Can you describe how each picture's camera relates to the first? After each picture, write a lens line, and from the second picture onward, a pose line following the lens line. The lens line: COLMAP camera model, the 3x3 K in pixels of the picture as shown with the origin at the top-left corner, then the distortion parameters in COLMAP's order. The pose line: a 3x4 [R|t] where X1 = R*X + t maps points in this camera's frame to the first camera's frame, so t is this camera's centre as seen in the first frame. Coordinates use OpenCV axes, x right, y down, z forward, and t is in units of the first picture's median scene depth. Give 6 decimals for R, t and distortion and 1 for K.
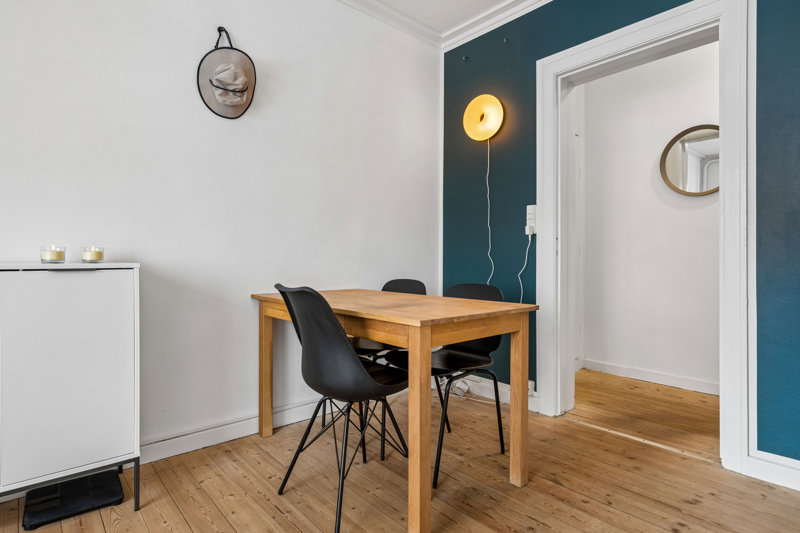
lens RADIAL K [[432.0, 0, 401.3], [0, 432.0, 259.7], [0, 0, 1]] dist [-0.002837, -0.000449]
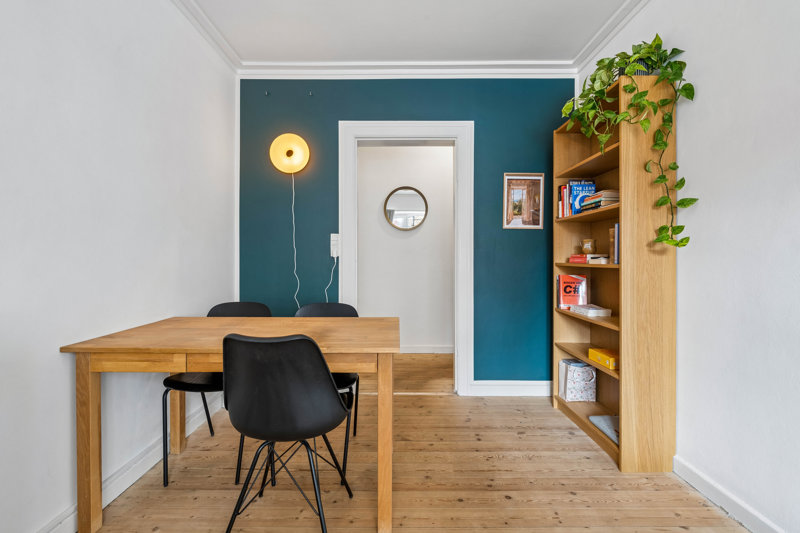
lens RADIAL K [[353.7, 0, 403.9], [0, 353.7, 262.0], [0, 0, 1]] dist [-0.003124, -0.001755]
pose [[0.663921, -0.011306, 0.747717, -0.366327], [0.001385, 0.999903, 0.013889, -0.061538], [-0.747801, -0.008186, 0.663872, 0.173939]]
